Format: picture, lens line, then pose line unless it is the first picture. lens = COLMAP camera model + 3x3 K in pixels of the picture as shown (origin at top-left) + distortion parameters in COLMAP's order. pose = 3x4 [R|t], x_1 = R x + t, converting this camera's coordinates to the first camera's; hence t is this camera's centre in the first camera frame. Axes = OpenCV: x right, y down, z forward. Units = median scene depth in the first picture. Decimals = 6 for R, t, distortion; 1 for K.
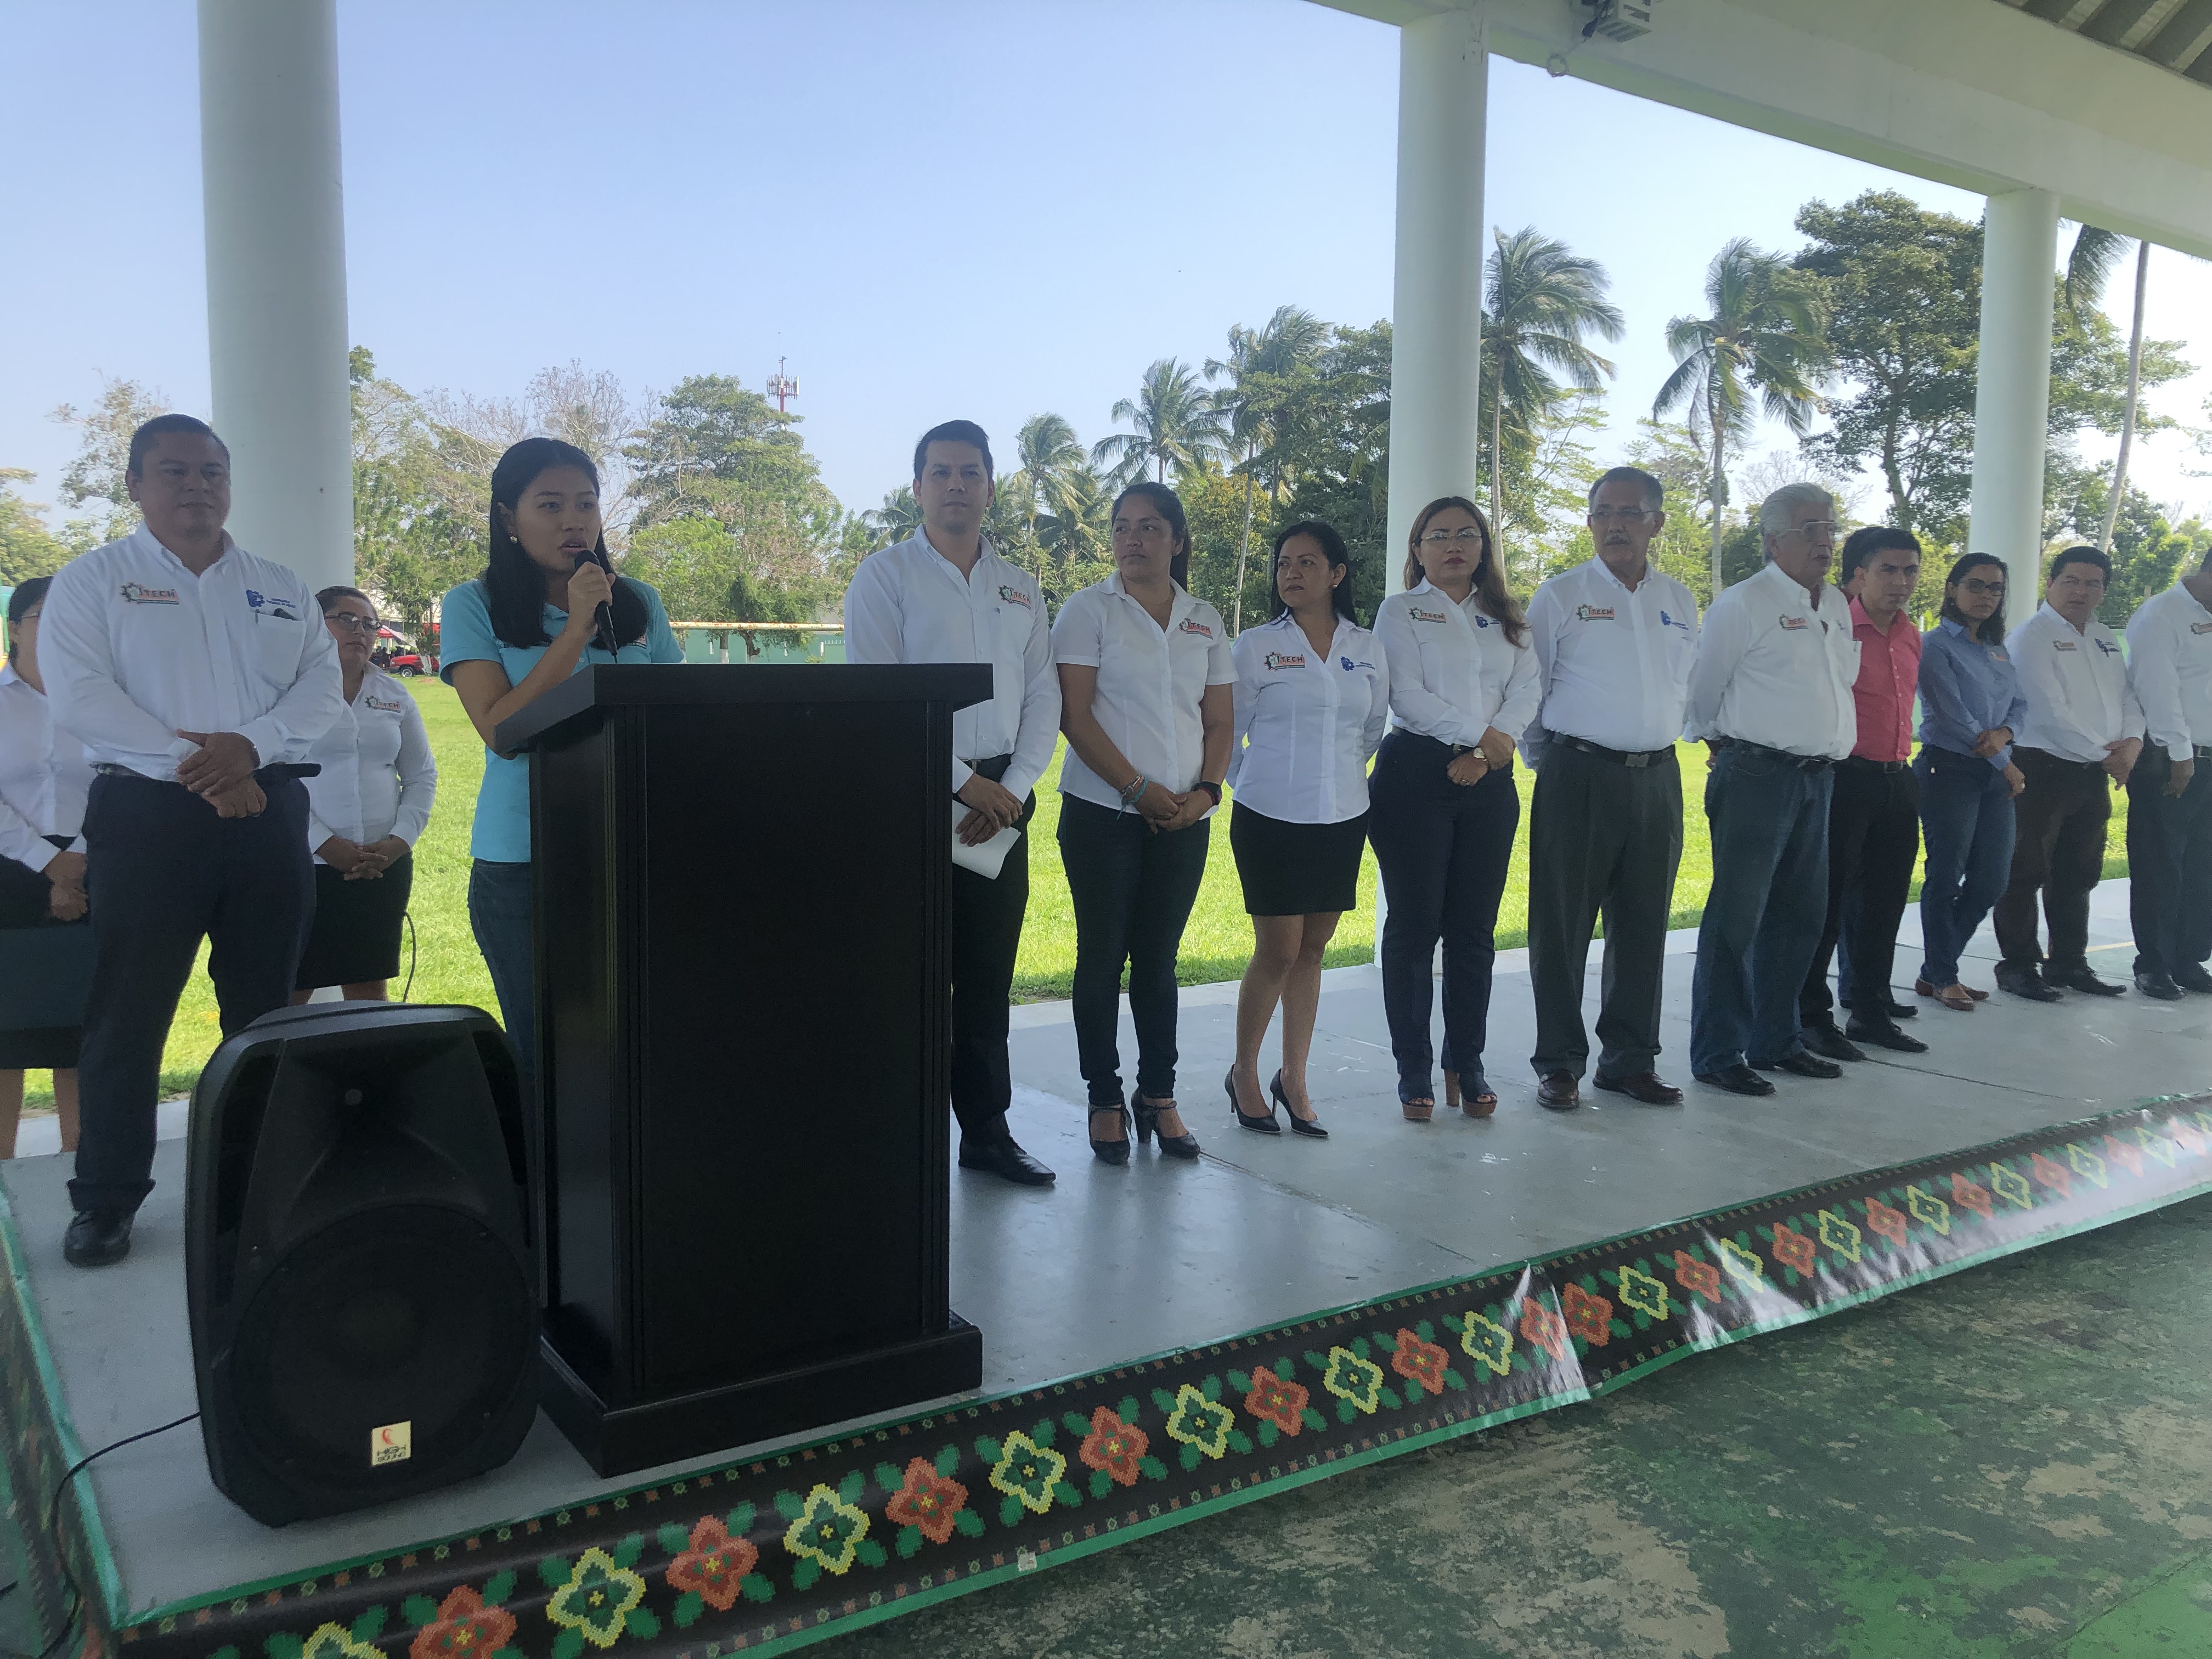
lens RADIAL K [[1830.3, 0, 1114.7], [0, 1830.3, 814.0], [0, 0, 1]] dist [0.011238, 0.002632]
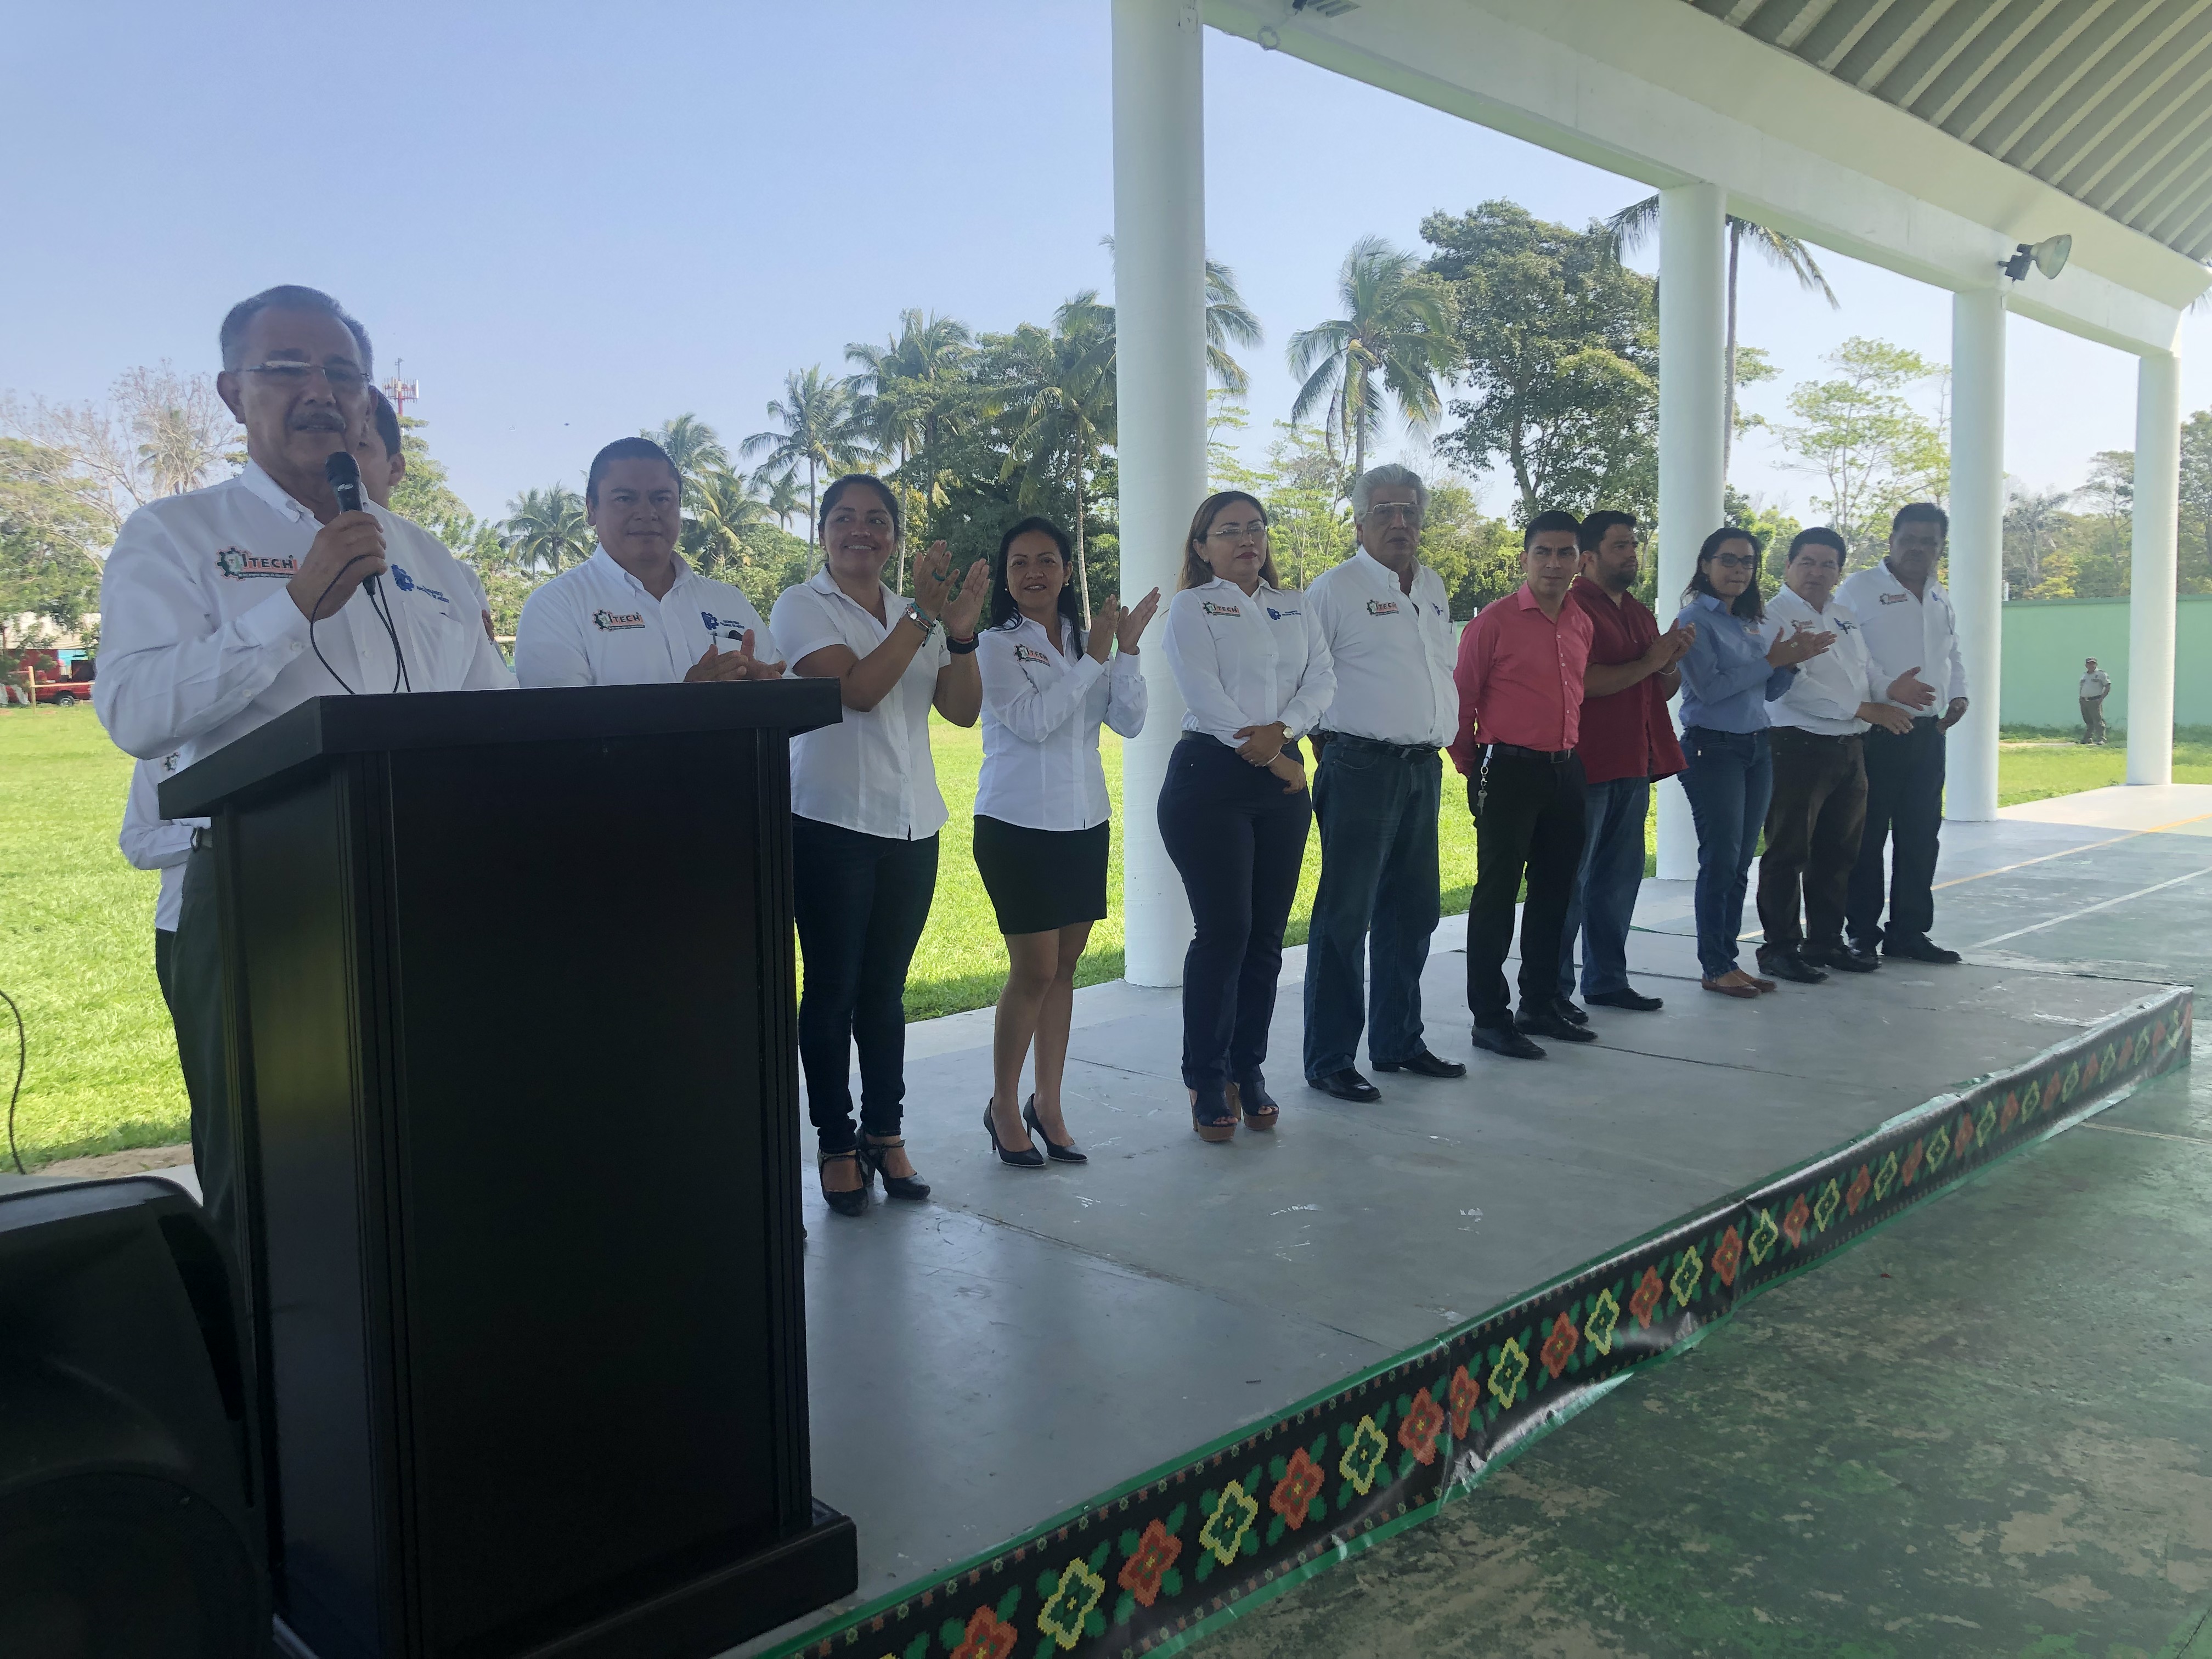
lens RADIAL K [[1830.3, 0, 1108.9], [0, 1830.3, 816.5], [0, 0, 1]] dist [0.011238, 0.002632]
pose [[0.982792, -0.044409, 0.179298, -0.062236], [0.044438, 0.999005, 0.003856, -0.013315], [-0.179291, 0.004178, 0.983787, 0.134119]]
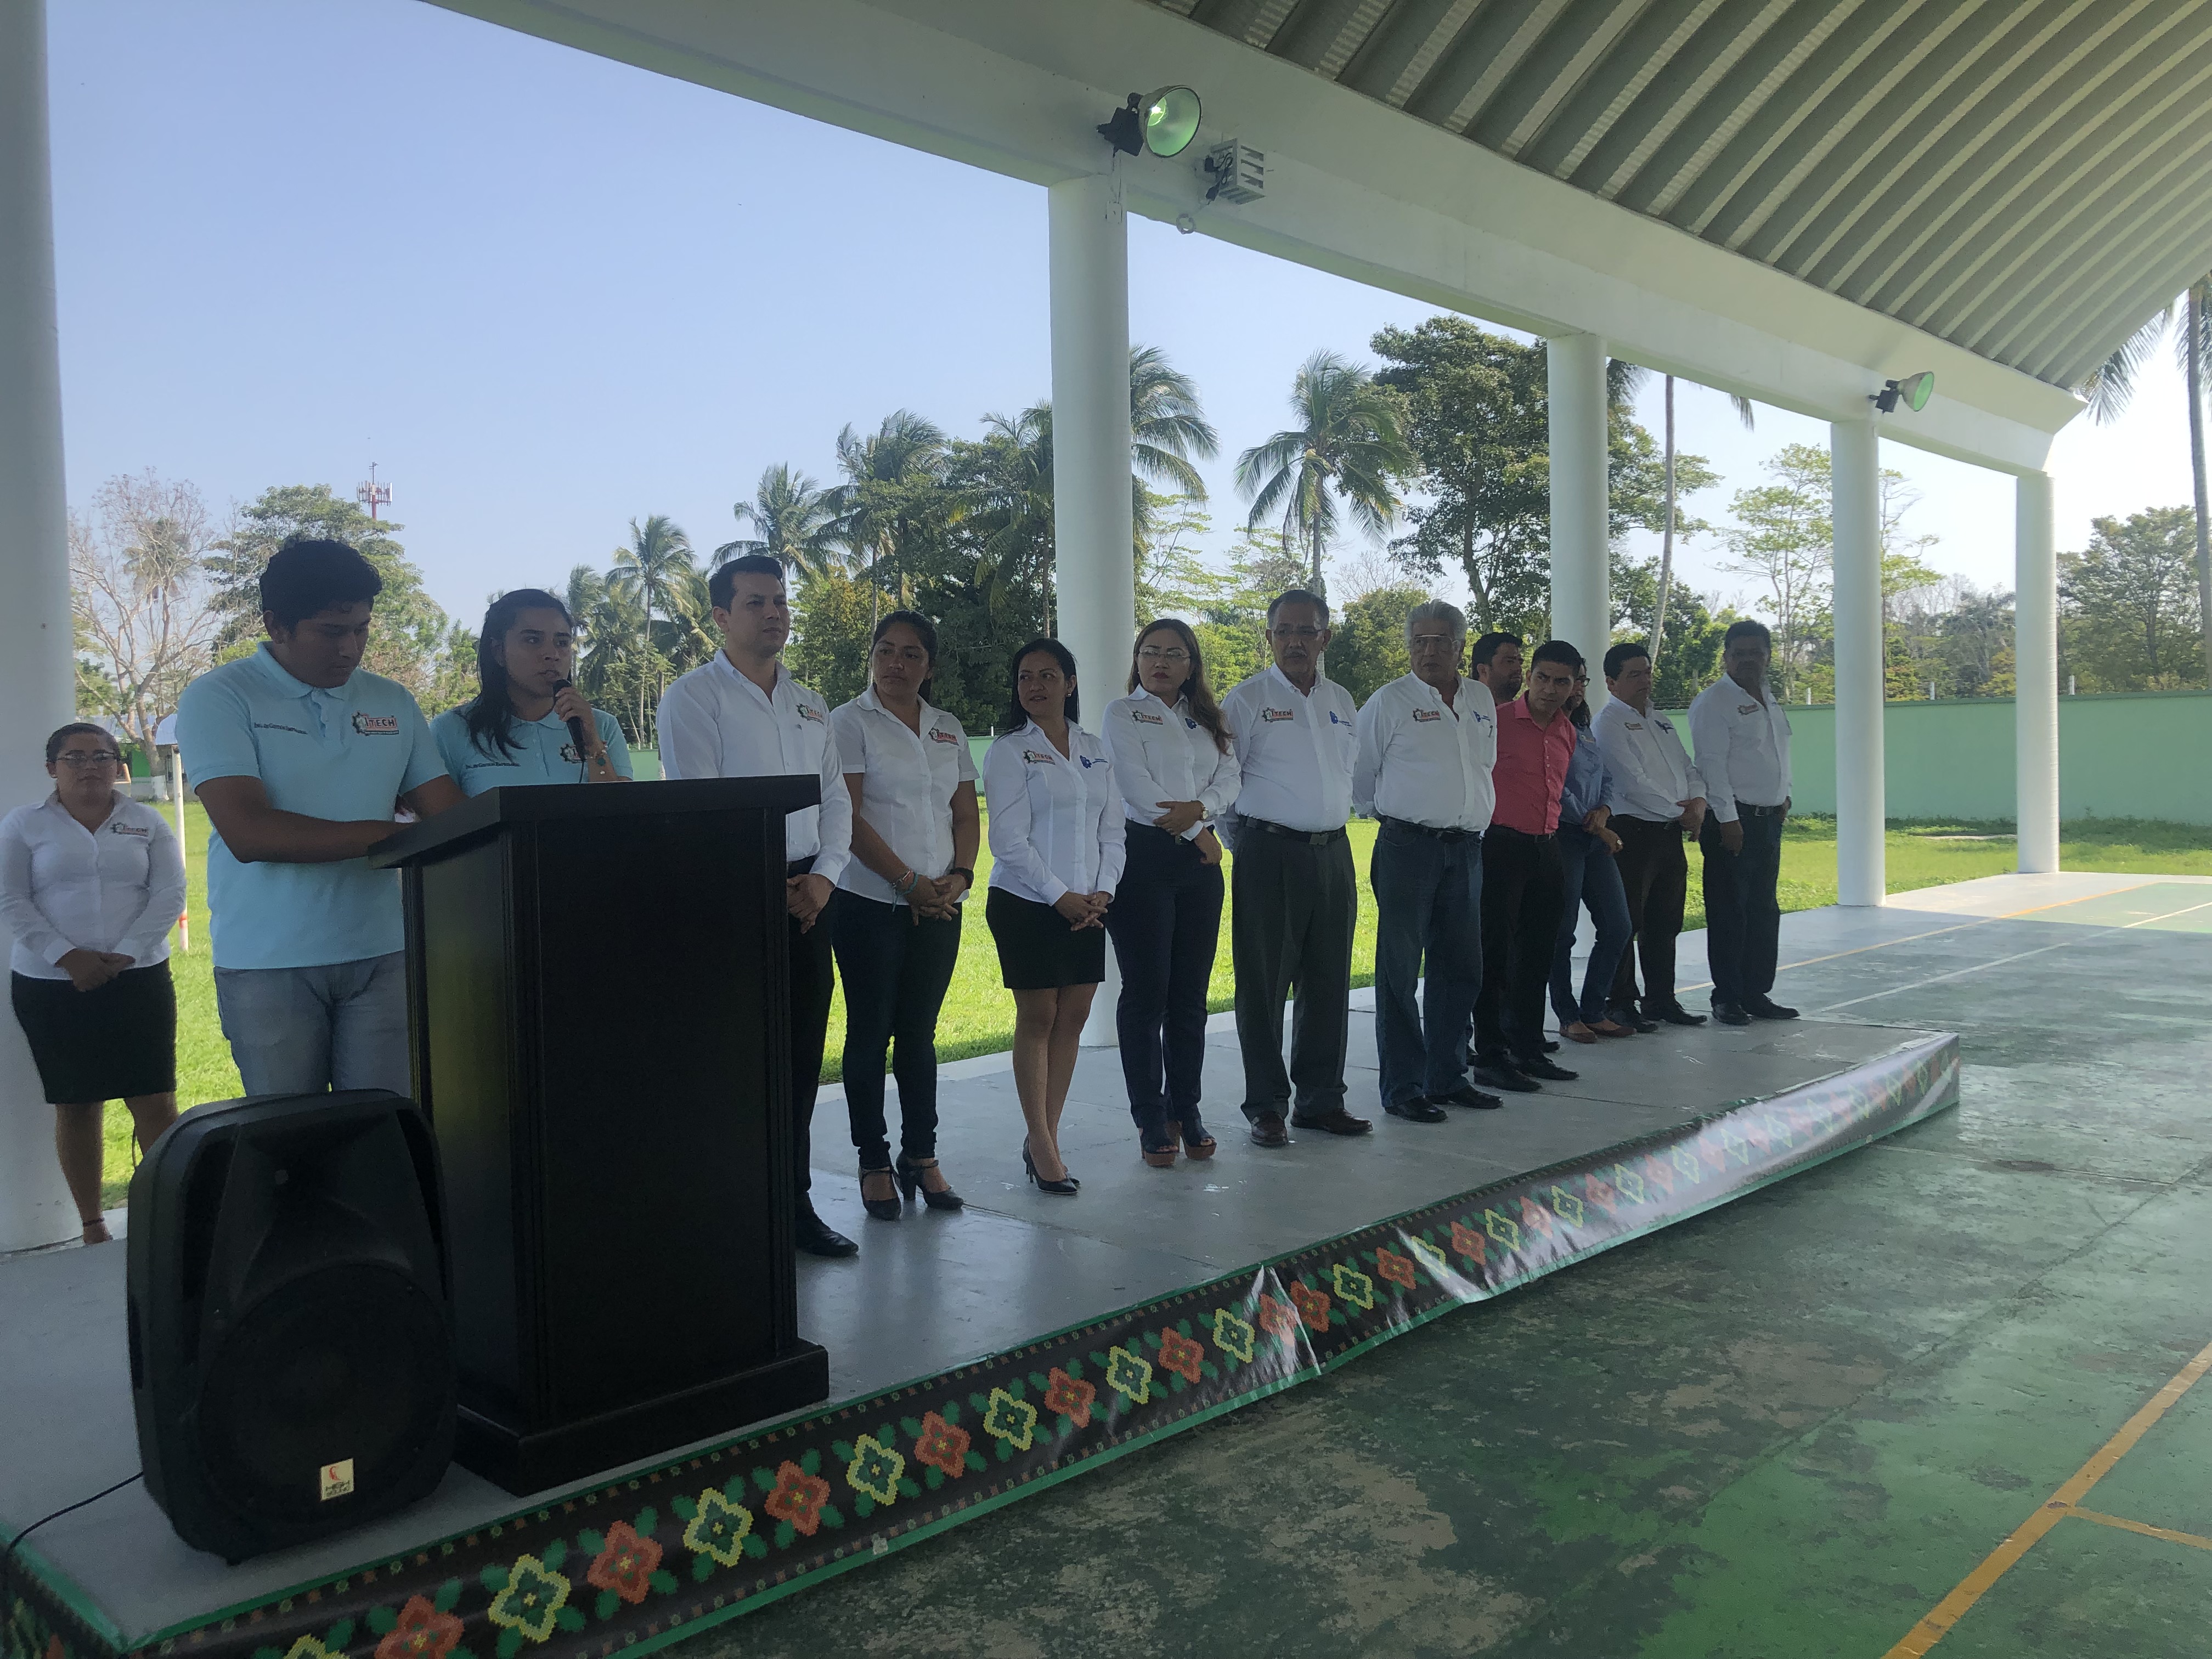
lens RADIAL K [[1830.3, 0, 1100.1], [0, 1830.3, 824.9], [0, 0, 1]] dist [0.011238, 0.002632]
pose [[0.980433, -0.039149, 0.192922, -0.076001], [0.048562, 0.997837, -0.044304, 0.007350], [-0.190770, 0.052806, 0.980213, -0.122693]]
